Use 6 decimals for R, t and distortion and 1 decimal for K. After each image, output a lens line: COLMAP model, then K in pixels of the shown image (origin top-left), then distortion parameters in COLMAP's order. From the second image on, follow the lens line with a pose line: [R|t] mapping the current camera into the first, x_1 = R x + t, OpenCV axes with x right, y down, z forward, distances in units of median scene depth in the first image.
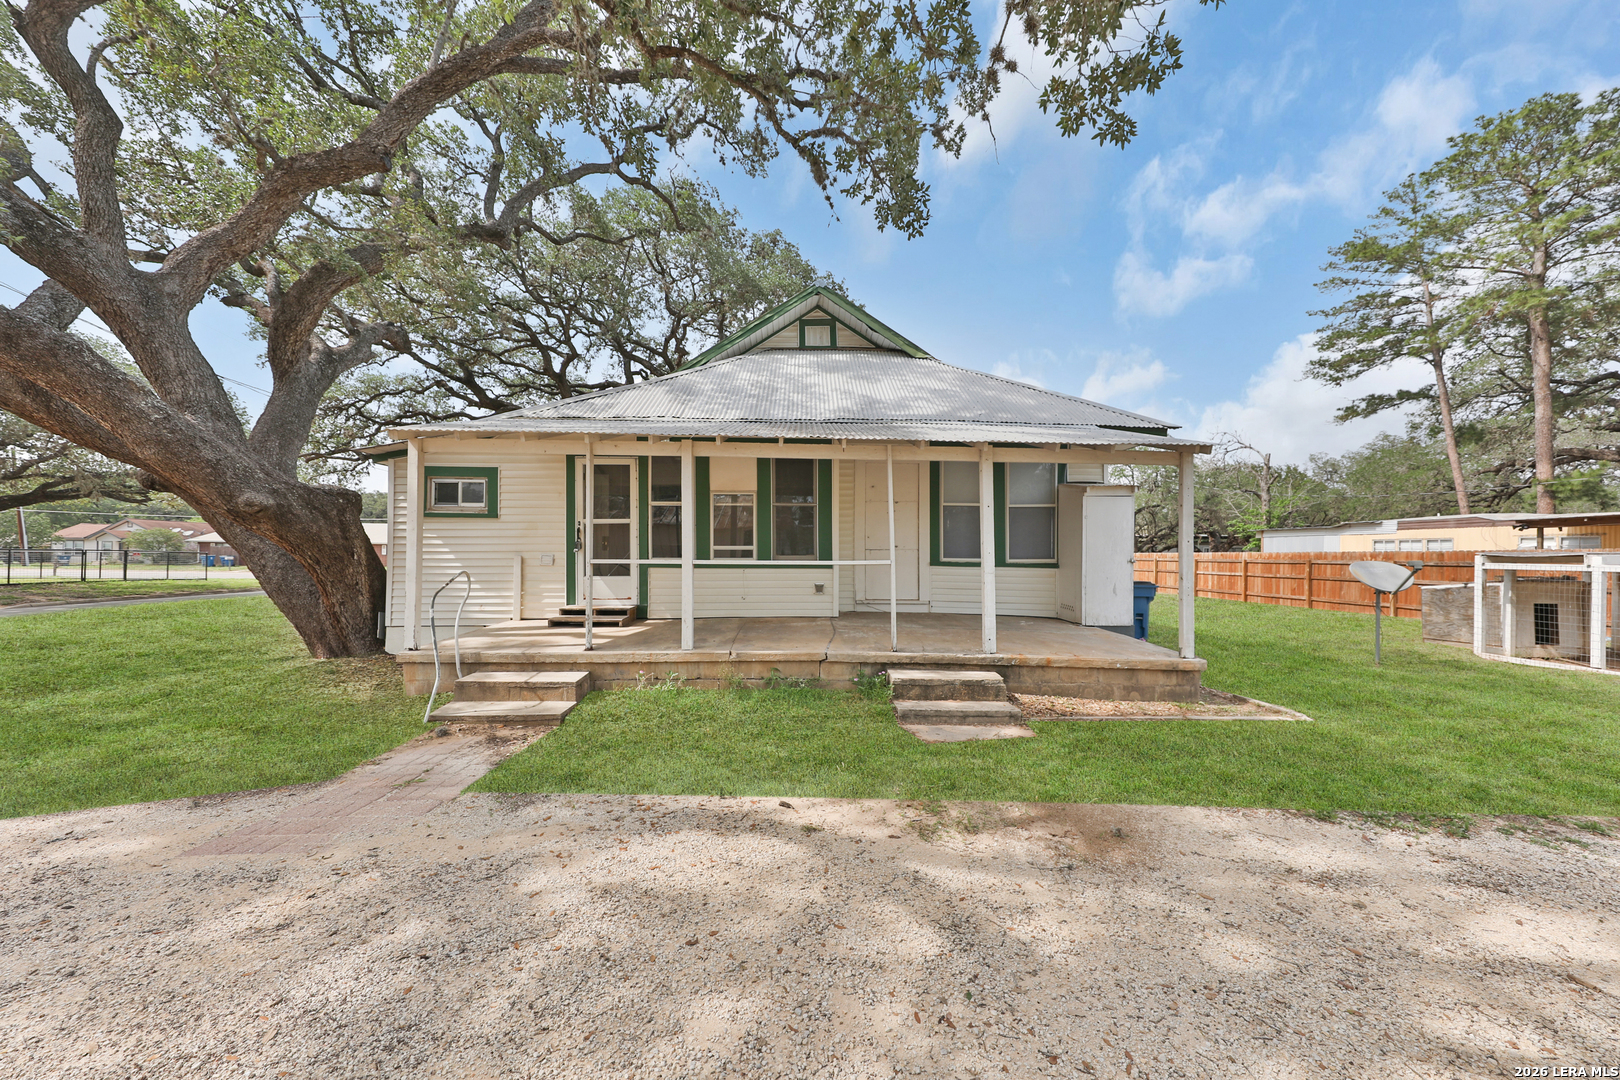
lens RADIAL K [[547.5, 0, 811.9], [0, 547.5, 574.5], [0, 0, 1]] dist [0.010989, -0.000090]
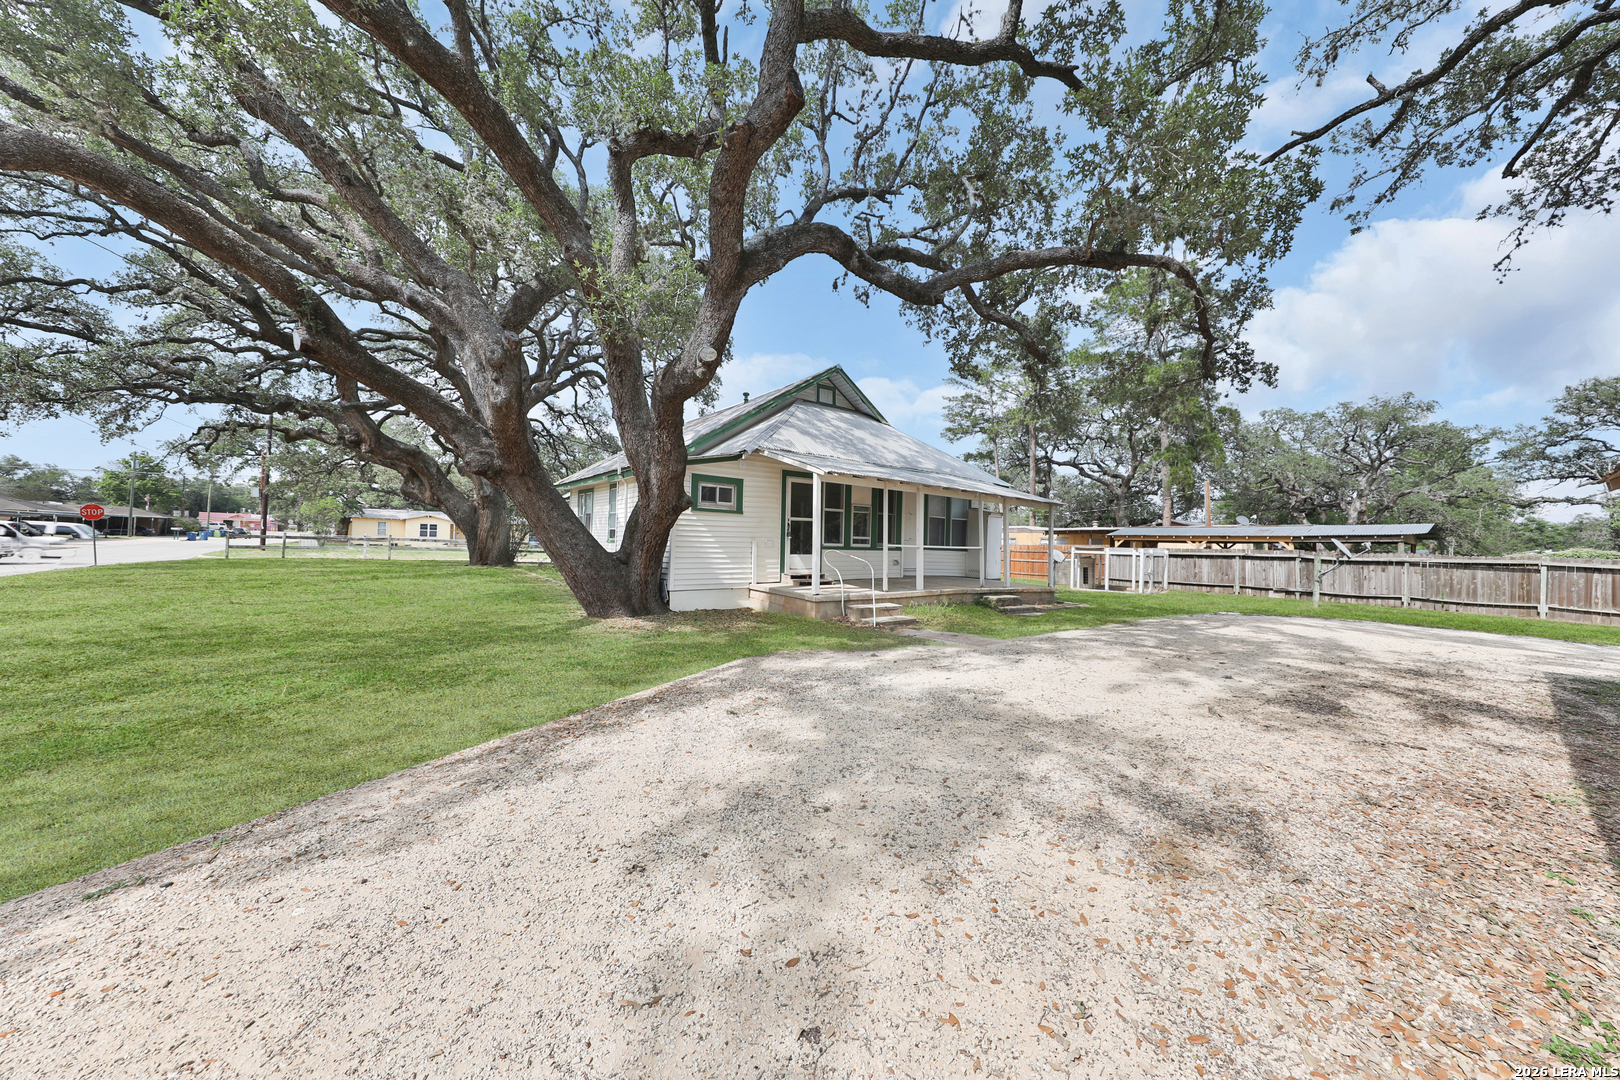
lens RADIAL K [[547.5, 0, 811.9], [0, 547.5, 574.5], [0, 0, 1]] dist [0.010989, -0.000090]
pose [[0.805425, -0.017596, 0.592436, -1.246847], [0.002241, 0.999642, 0.026644, 0.018487], [-0.592693, -0.020132, 0.805176, -0.267556]]
